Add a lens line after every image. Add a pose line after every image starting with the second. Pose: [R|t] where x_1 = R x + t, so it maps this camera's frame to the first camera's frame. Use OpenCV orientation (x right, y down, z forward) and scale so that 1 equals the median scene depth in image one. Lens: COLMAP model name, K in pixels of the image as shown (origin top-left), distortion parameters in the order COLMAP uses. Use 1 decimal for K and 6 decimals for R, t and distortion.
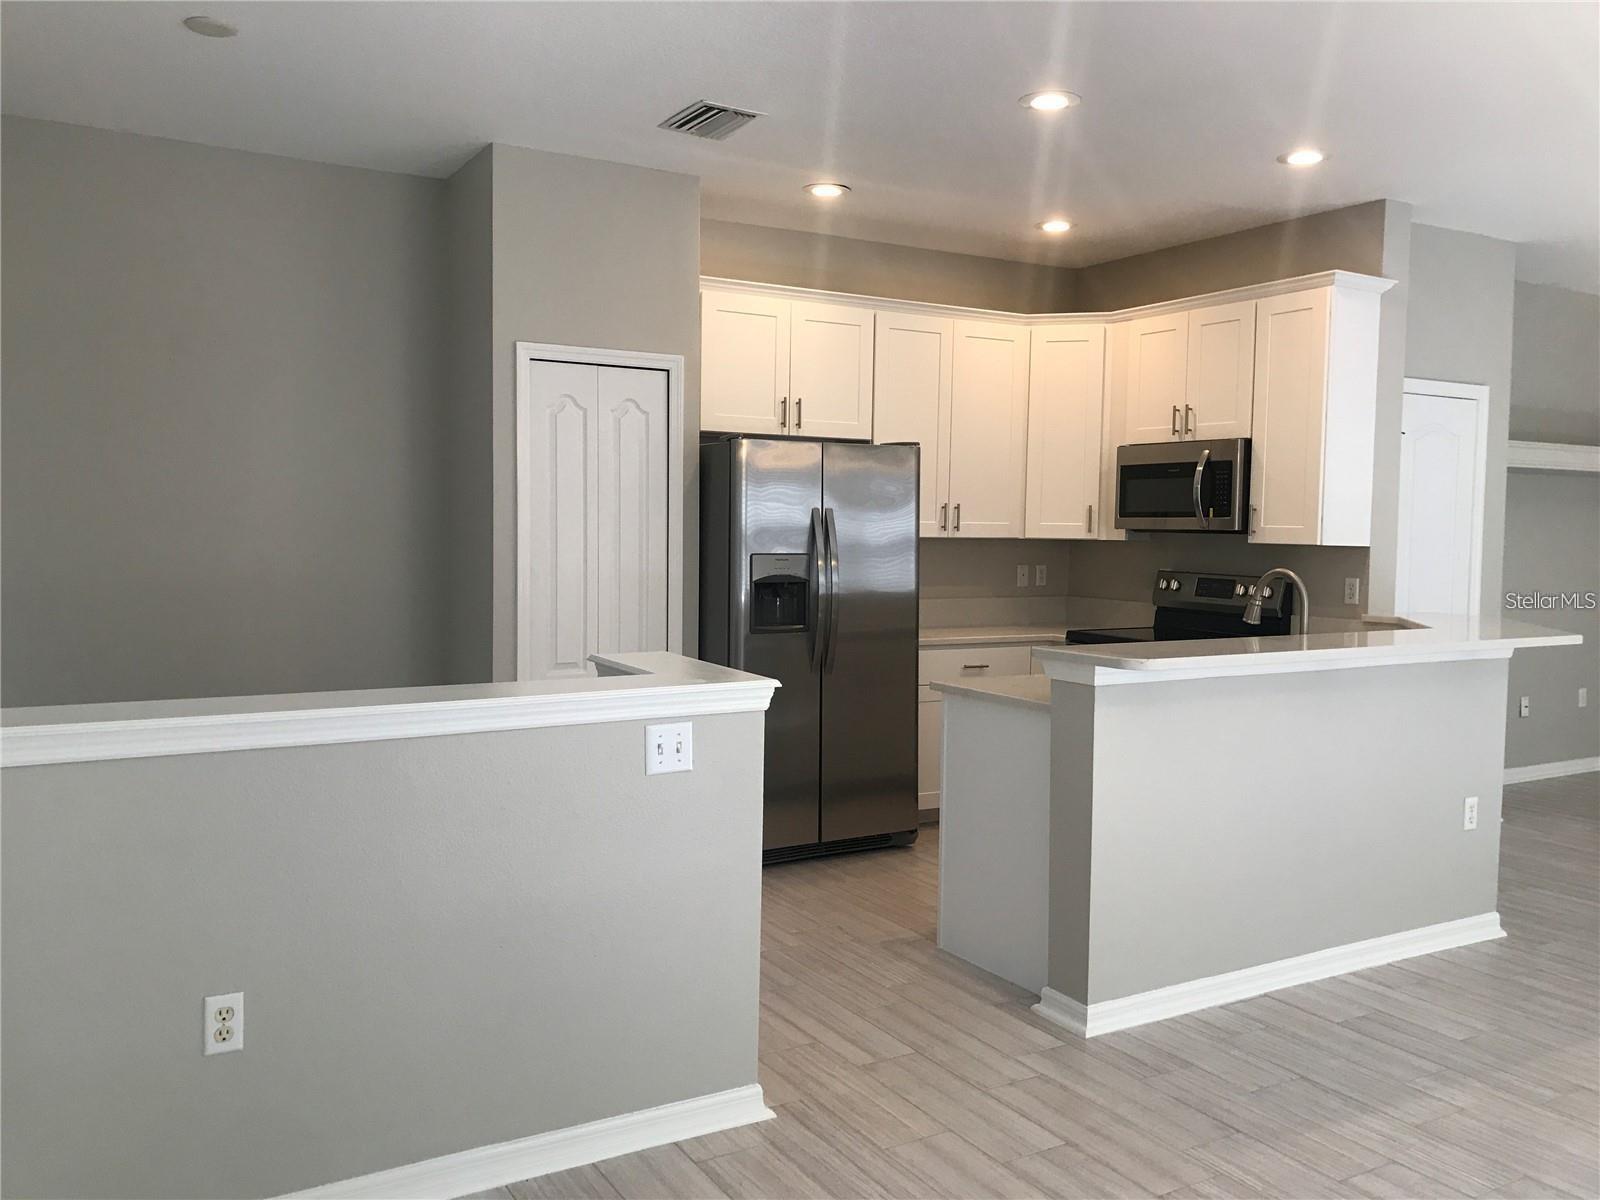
lens RADIAL K [[1303.0, 0, 787.3], [0, 1303.0, 597.2], [0, 0, 1]] dist [0.029533, -0.038944]
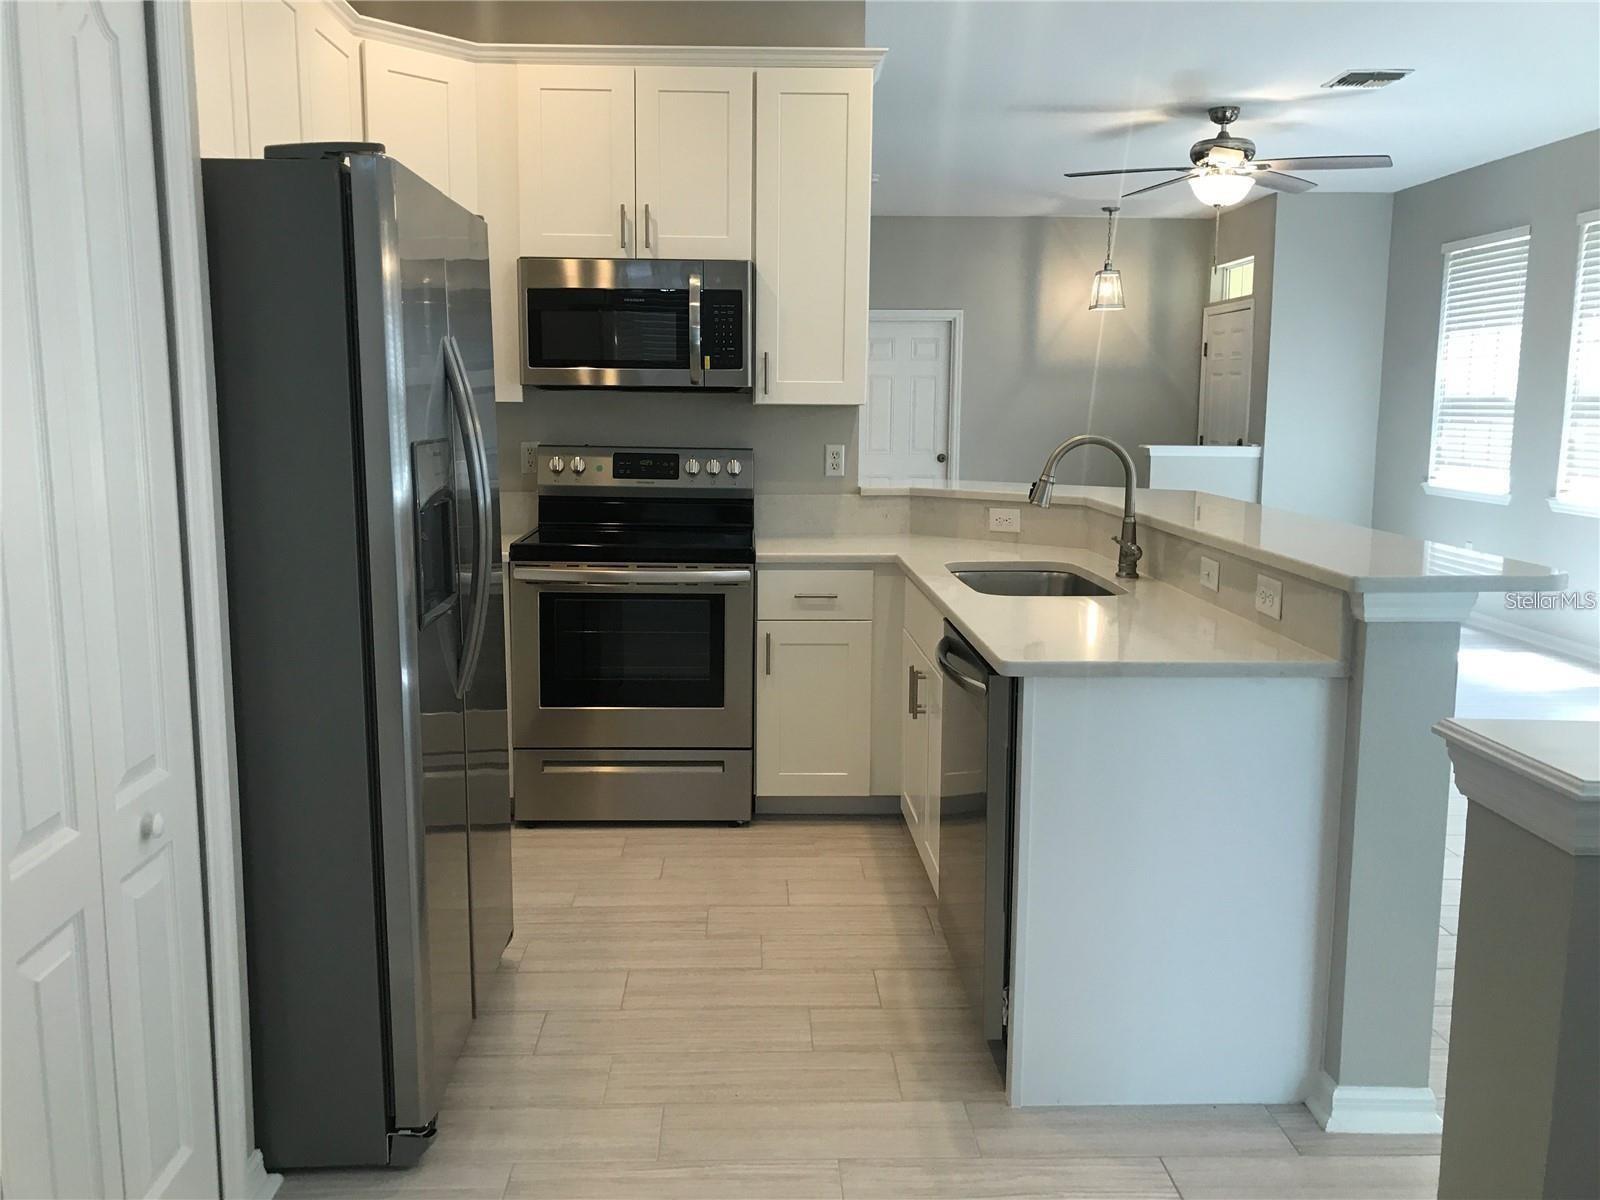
lens RADIAL K [[1303.0, 0, 784.8], [0, 1303.0, 598.5], [0, 0, 1]] dist [0.029533, -0.038944]
pose [[0.474769, -0.144171, 0.868222, -0.307949], [0.051352, 0.989349, 0.136204, -0.031422], [-0.878611, -0.020081, 0.477116, 0.615735]]
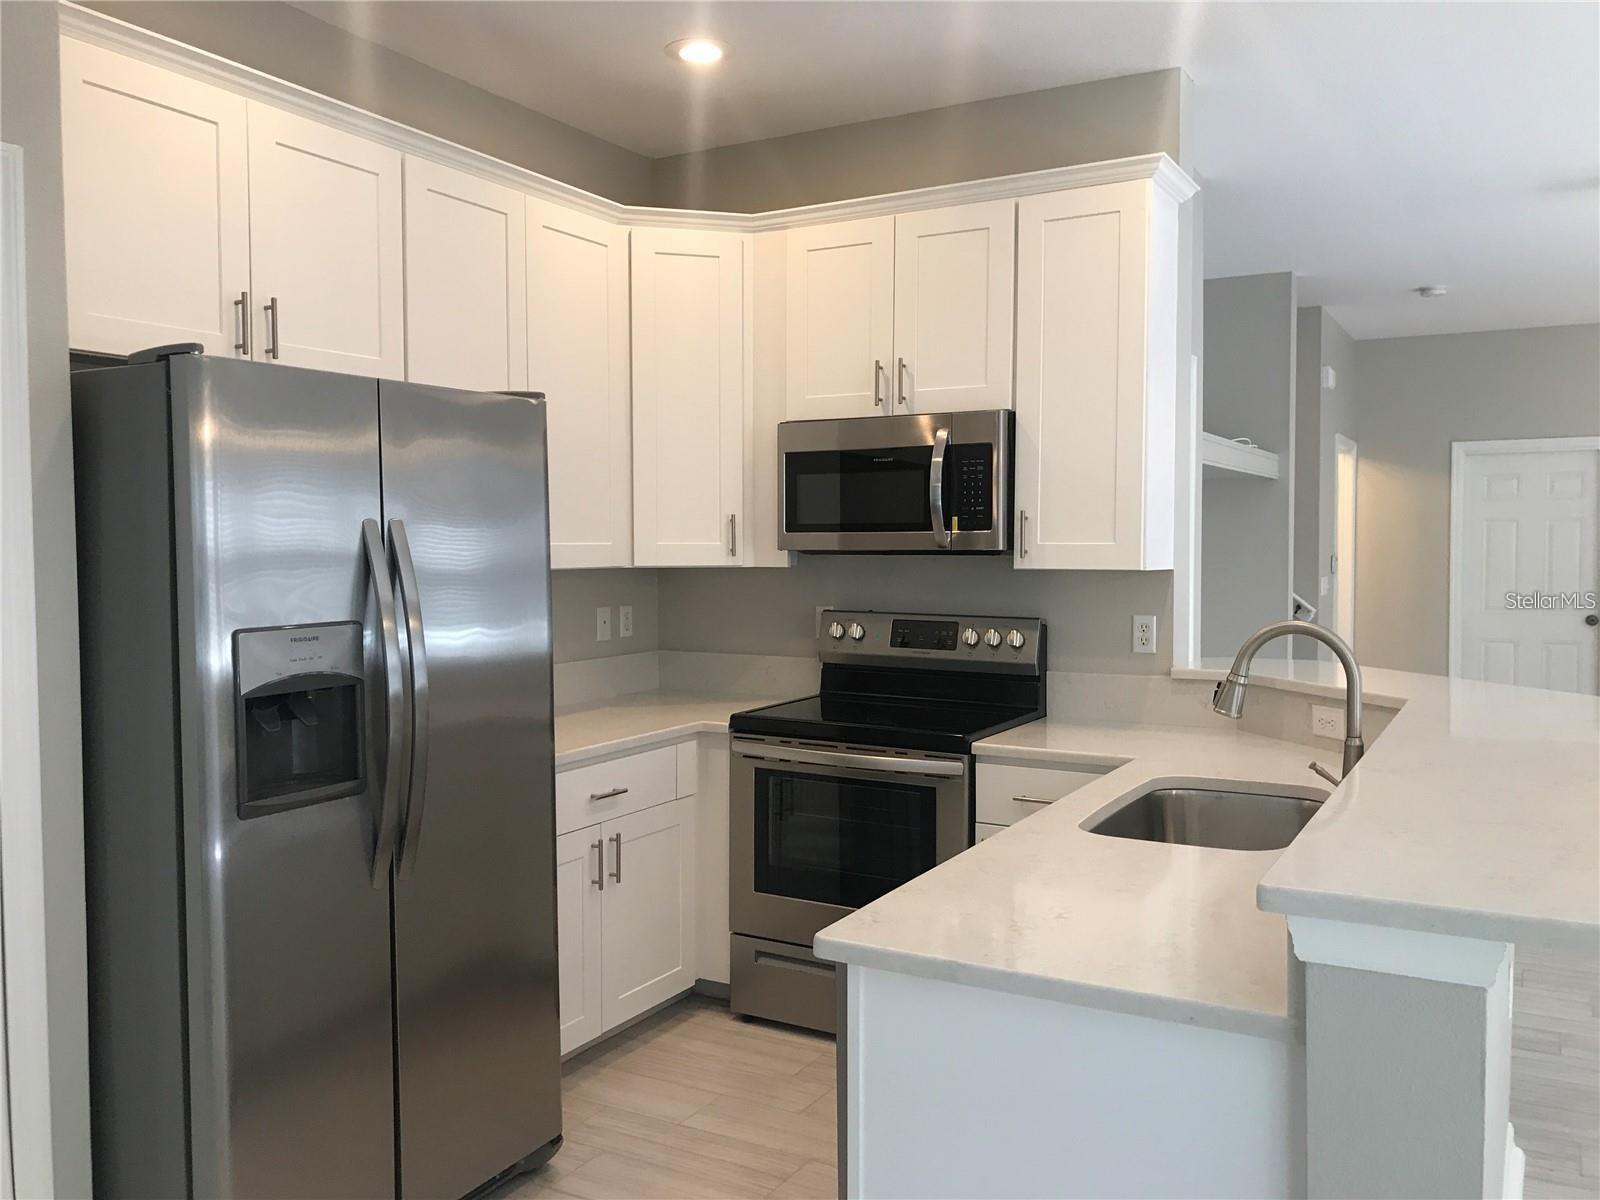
lens RADIAL K [[1303.0, 0, 788.7], [0, 1303.0, 592.2], [0, 0, 1]] dist [0.029533, -0.038944]
pose [[0.864232, -0.036680, 0.501755, -0.075749], [0.043148, 0.999068, -0.001284, -0.033292], [-0.501240, 0.022760, 0.865009, 0.483724]]
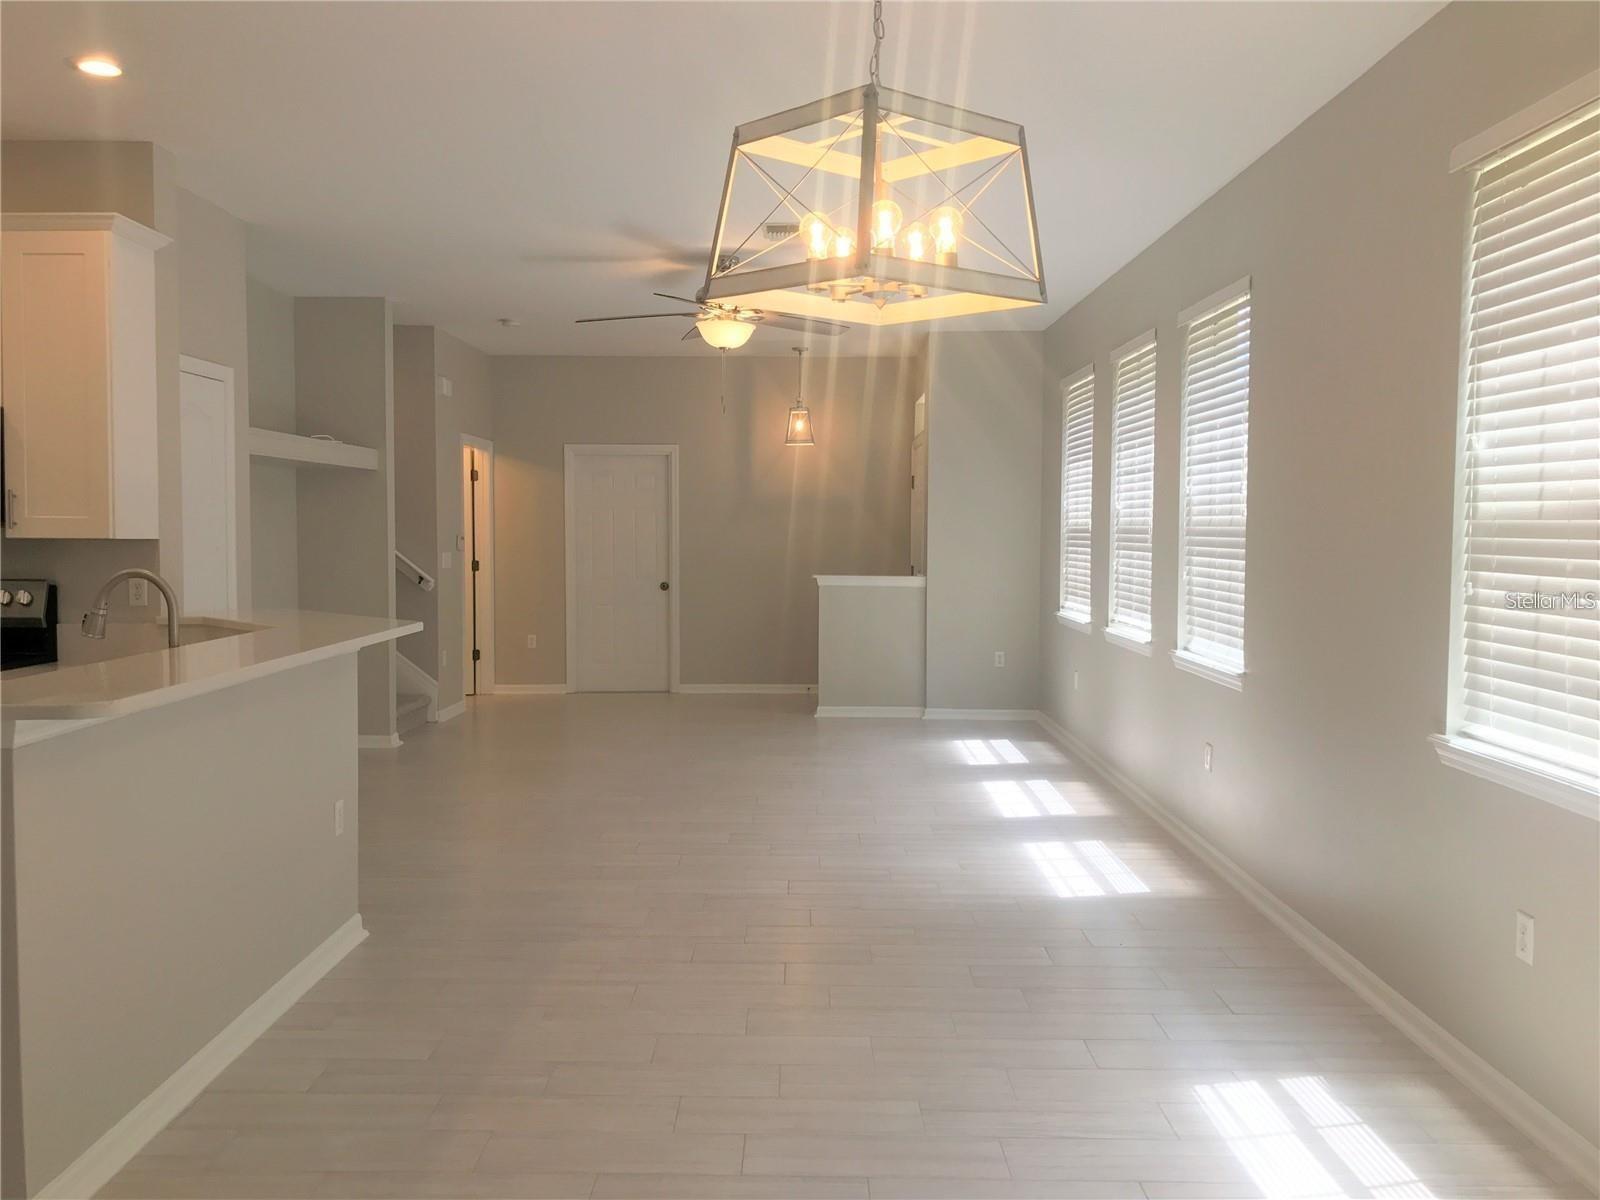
lens RADIAL K [[1303.0, 0, 801.8], [0, 1303.0, 589.7], [0, 0, 1]] dist [0.029533, -0.038944]
pose [[0.502143, -0.053432, 0.863132, -0.093226], [0.051722, 0.998158, 0.031701, -0.009916], [-0.863237, 0.028724, 0.503982, 0.180149]]
